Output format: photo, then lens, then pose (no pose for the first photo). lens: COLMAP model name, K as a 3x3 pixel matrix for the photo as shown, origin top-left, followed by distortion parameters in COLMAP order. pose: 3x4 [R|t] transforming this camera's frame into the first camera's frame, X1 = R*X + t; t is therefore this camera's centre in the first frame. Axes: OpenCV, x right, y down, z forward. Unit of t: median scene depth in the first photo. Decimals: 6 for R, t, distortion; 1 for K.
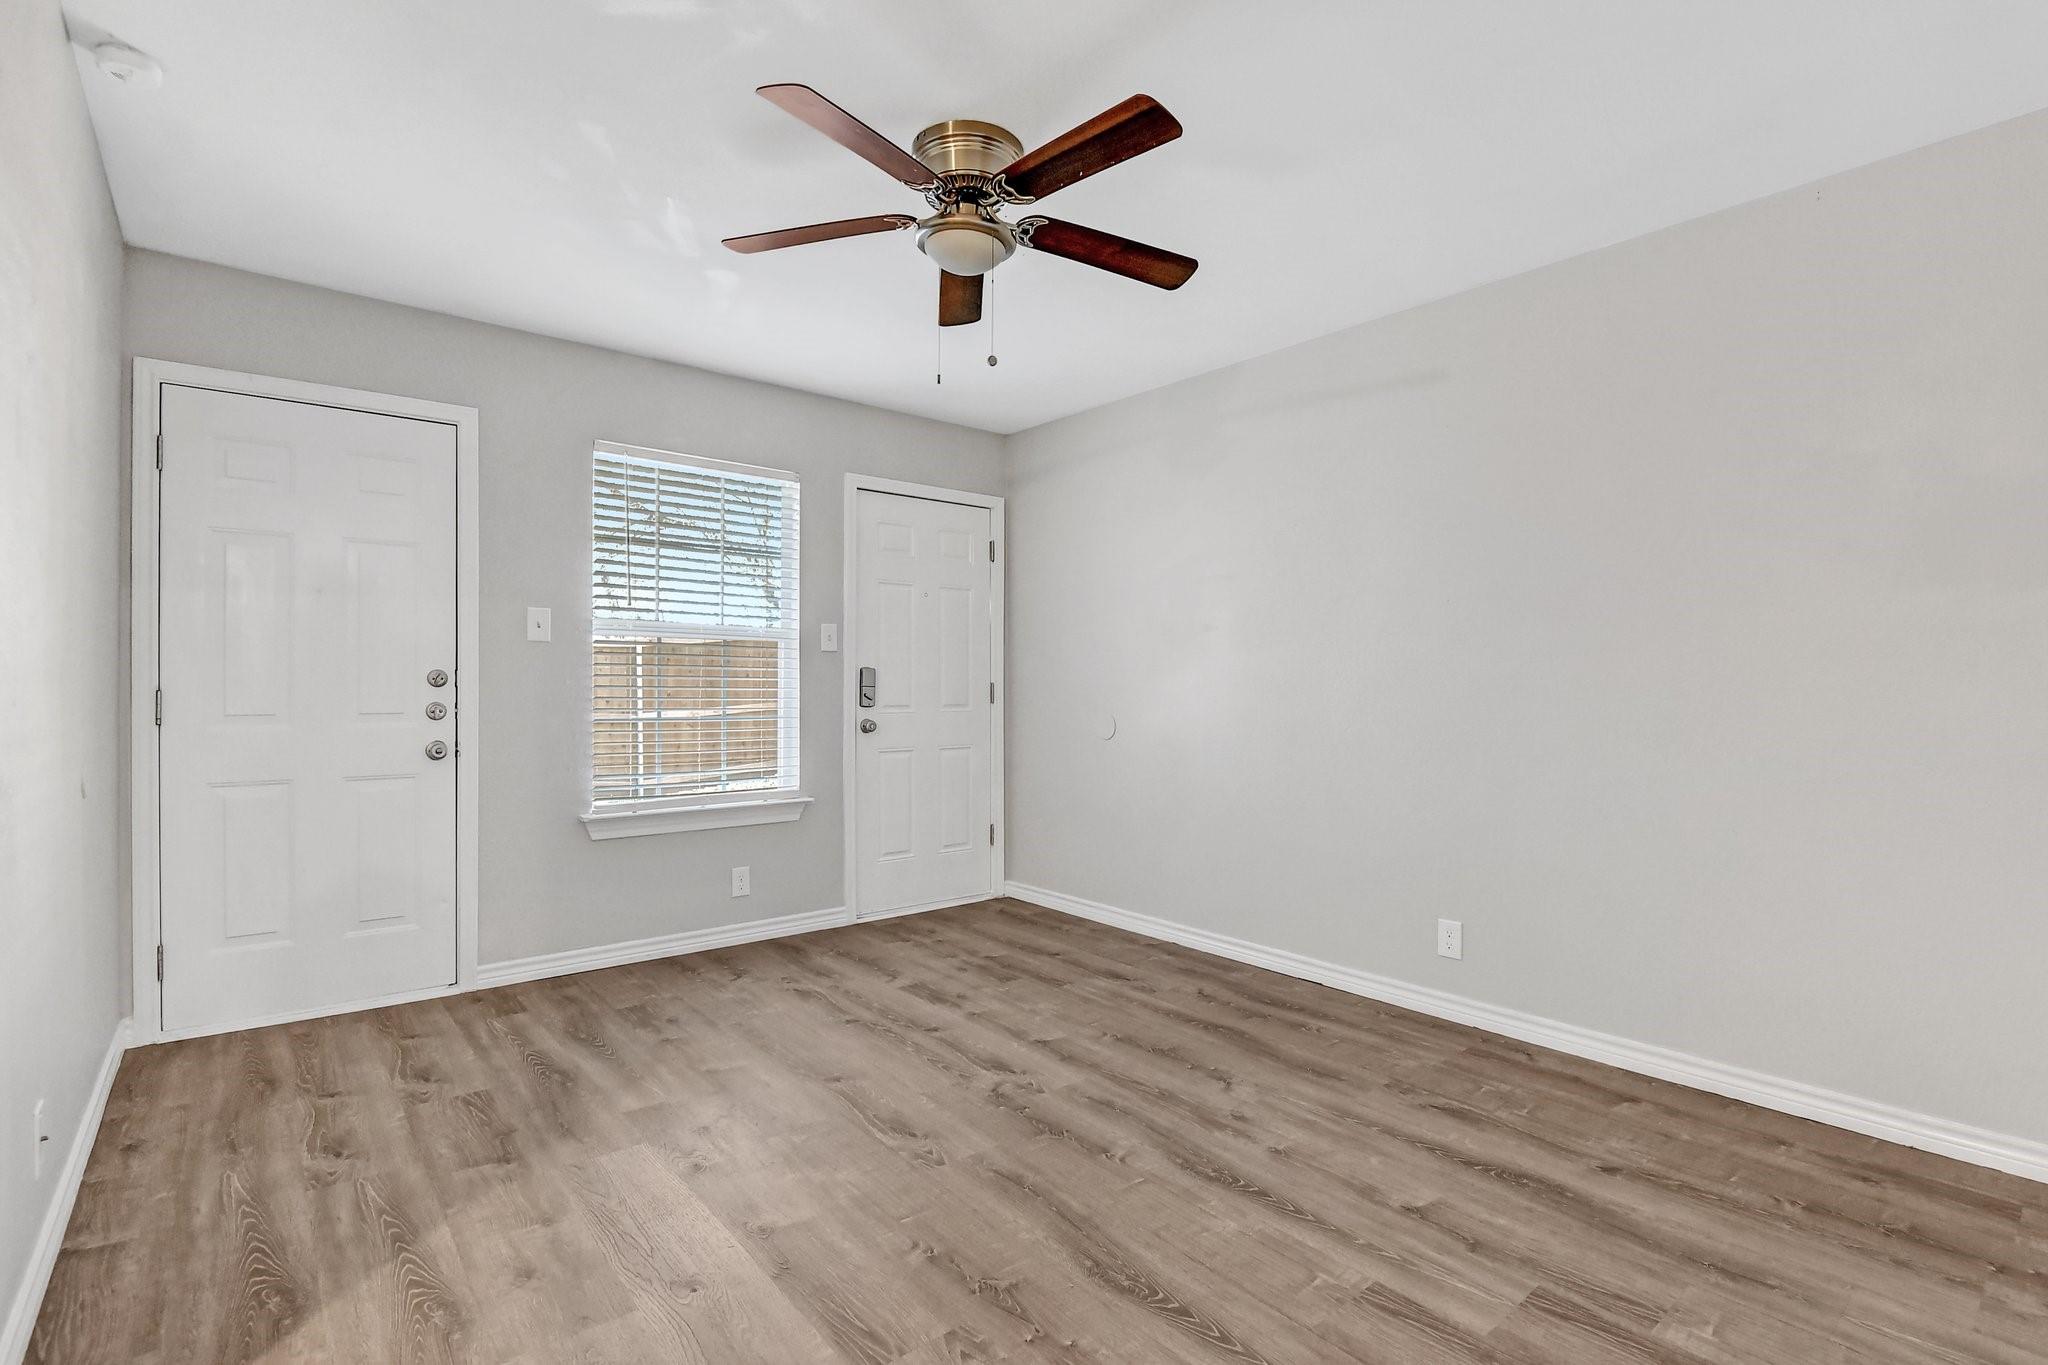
lens RADIAL K [[959.6, 0, 1017.4], [0, 959.6, 682.9], [0, 0, 1]] dist [-0.012574, -0.000480]
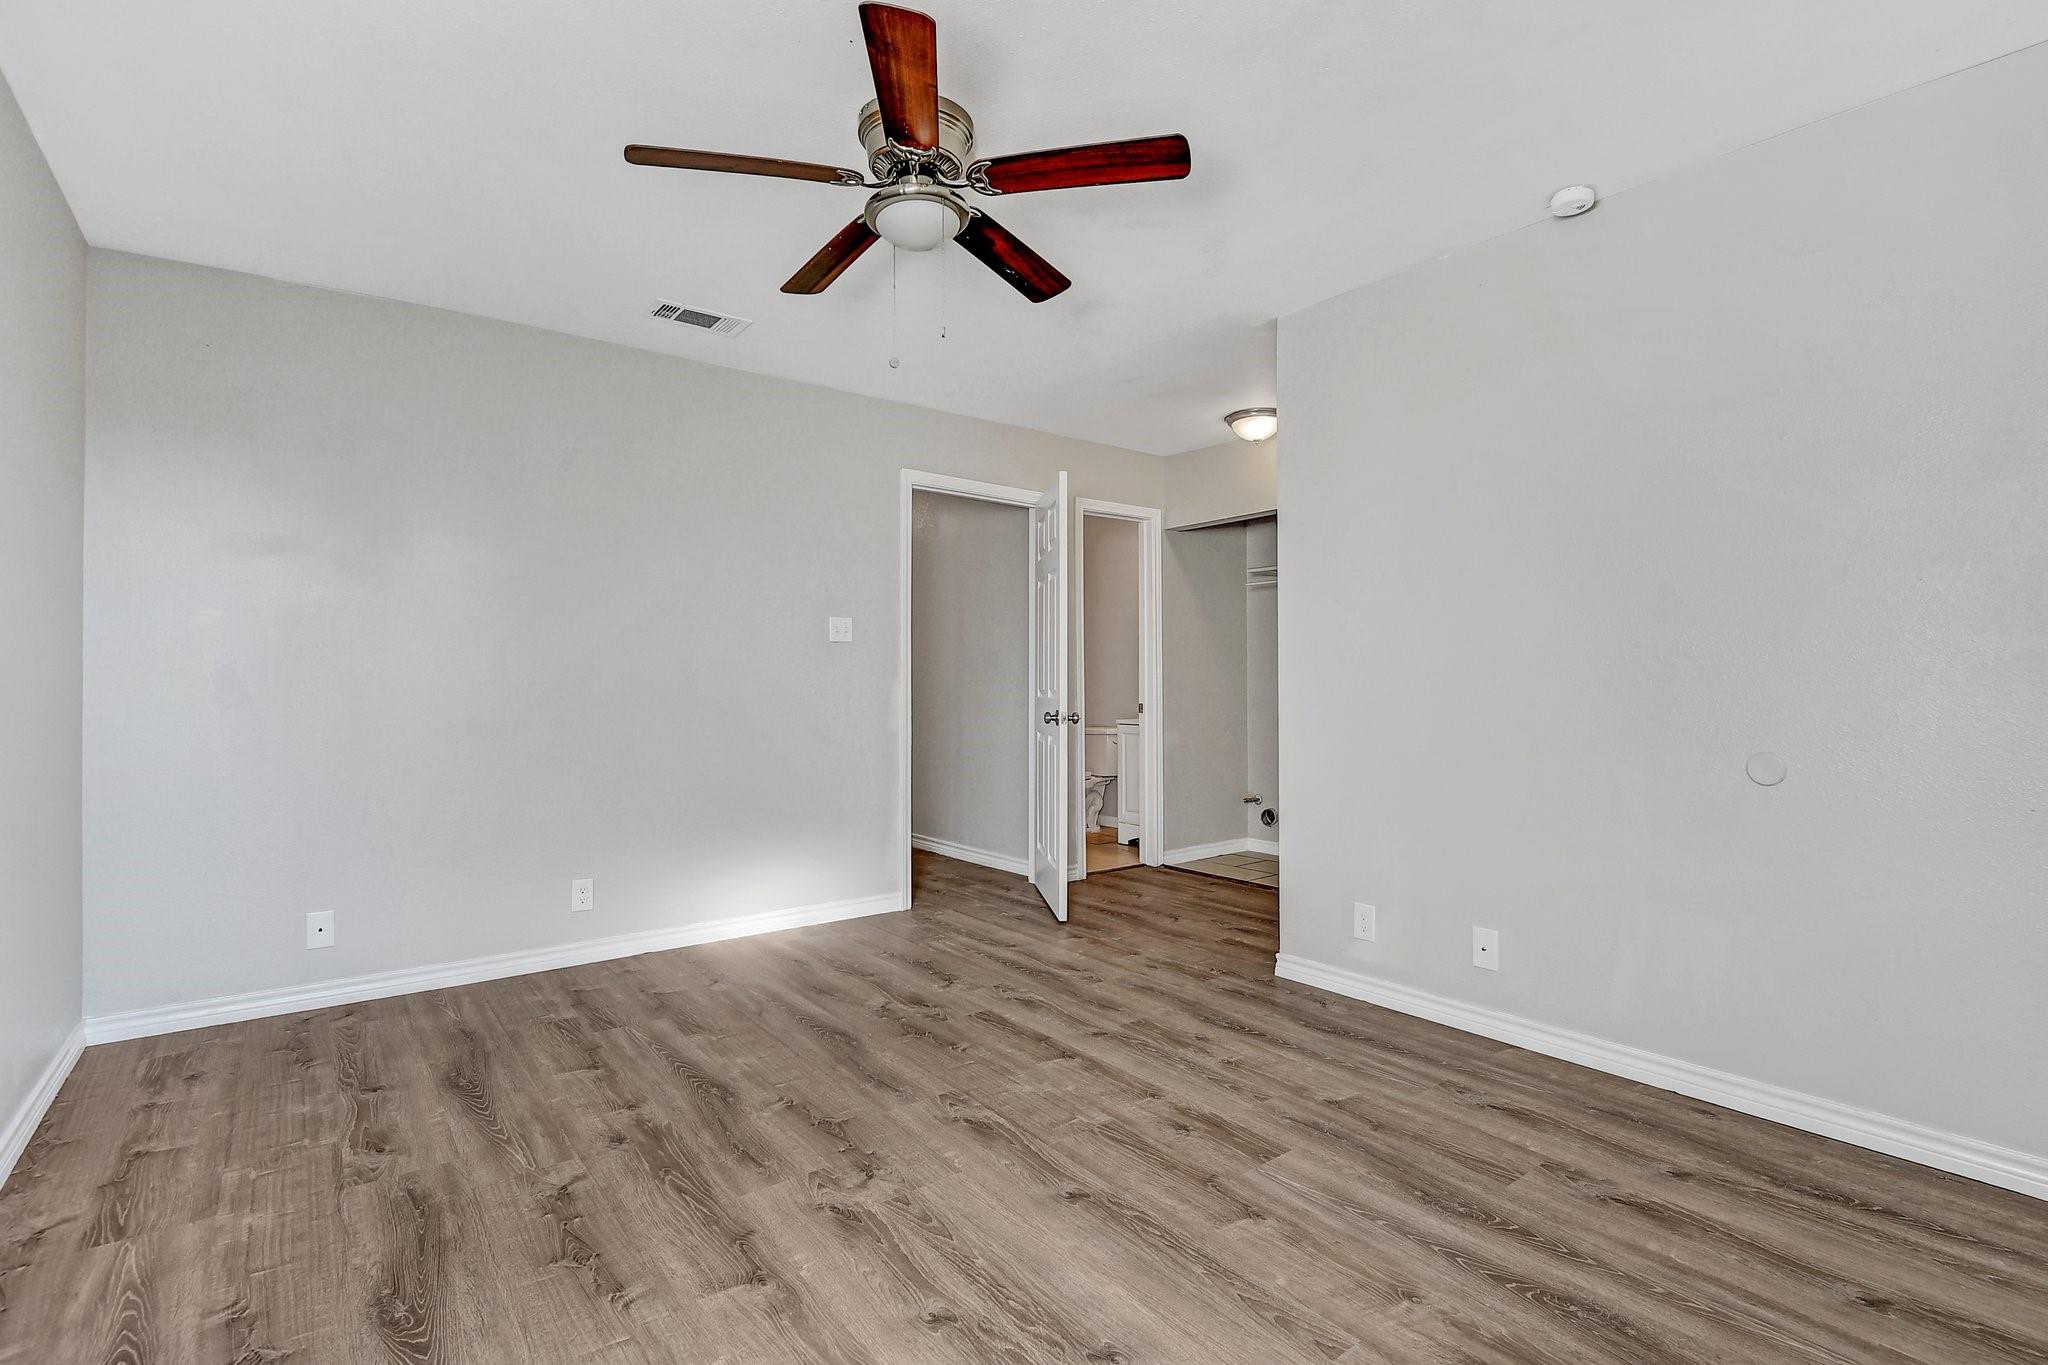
lens RADIAL K [[959.6, 0, 1017.4], [0, 959.6, 682.9], [0, 0, 1]] dist [-0.012574, -0.000480]
pose [[-0.999304, -0.002316, 0.037224, -0.197588], [-0.002531, 0.999980, -0.005729, 0.017046], [-0.037210, -0.005819, -0.999291, 2.012384]]
